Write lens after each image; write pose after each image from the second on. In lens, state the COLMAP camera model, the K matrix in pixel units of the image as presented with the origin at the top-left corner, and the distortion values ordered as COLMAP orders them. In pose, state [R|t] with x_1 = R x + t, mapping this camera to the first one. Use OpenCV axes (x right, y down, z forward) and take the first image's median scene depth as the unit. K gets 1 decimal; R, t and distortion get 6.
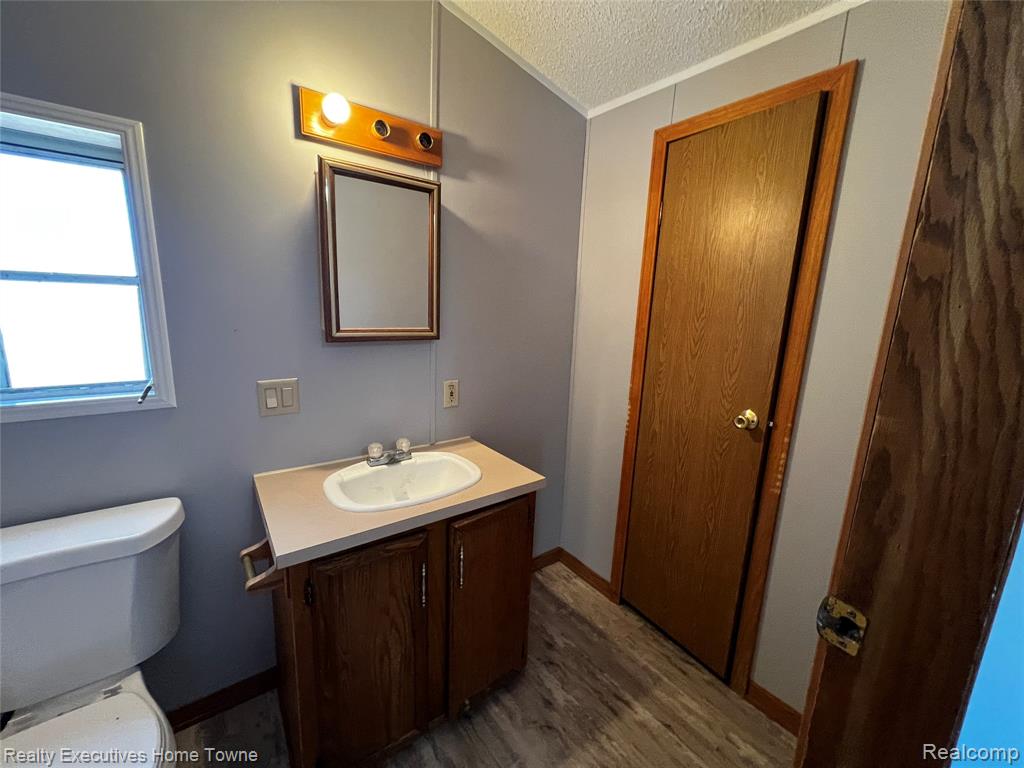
lens RADIAL K [[409.0, 0, 512.0], [0, 409.0, 384.0], [0, 0, 1]] dist [-0.000241, 0.000580]
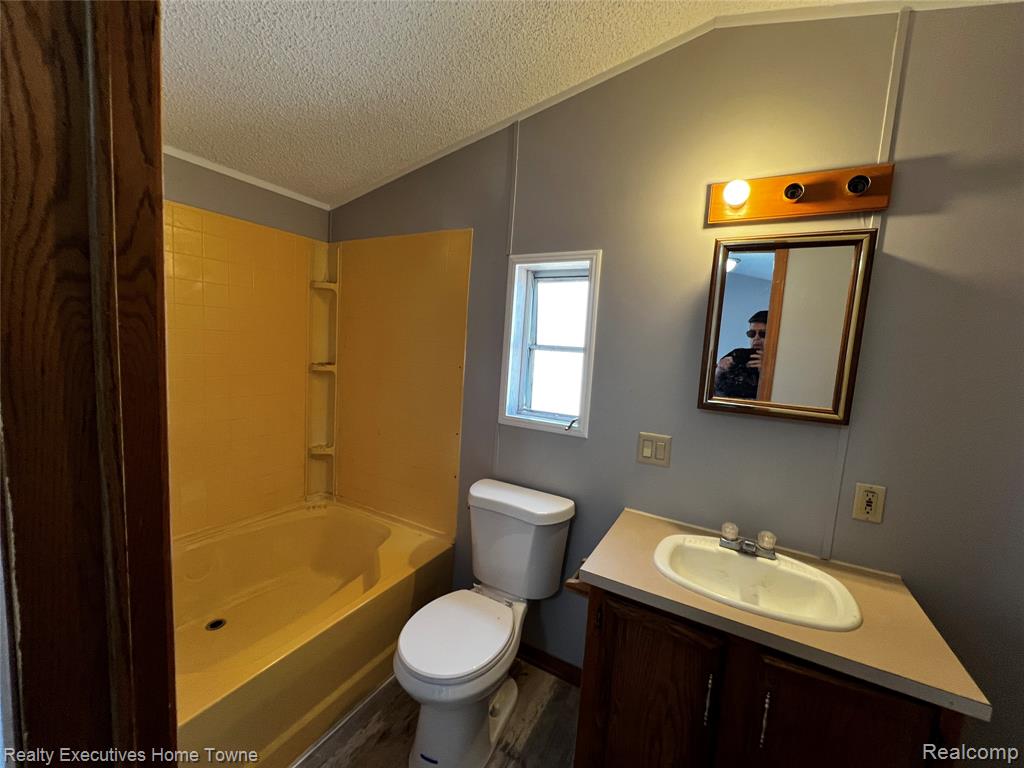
lens RADIAL K [[409.0, 0, 512.0], [0, 409.0, 384.0], [0, 0, 1]] dist [-0.000241, 0.000580]
pose [[0.416282, 0.079464, -0.905756, 0.271157], [-0.216917, 0.976089, -0.014060, -0.040911], [0.882981, 0.202327, 0.423566, 0.116272]]
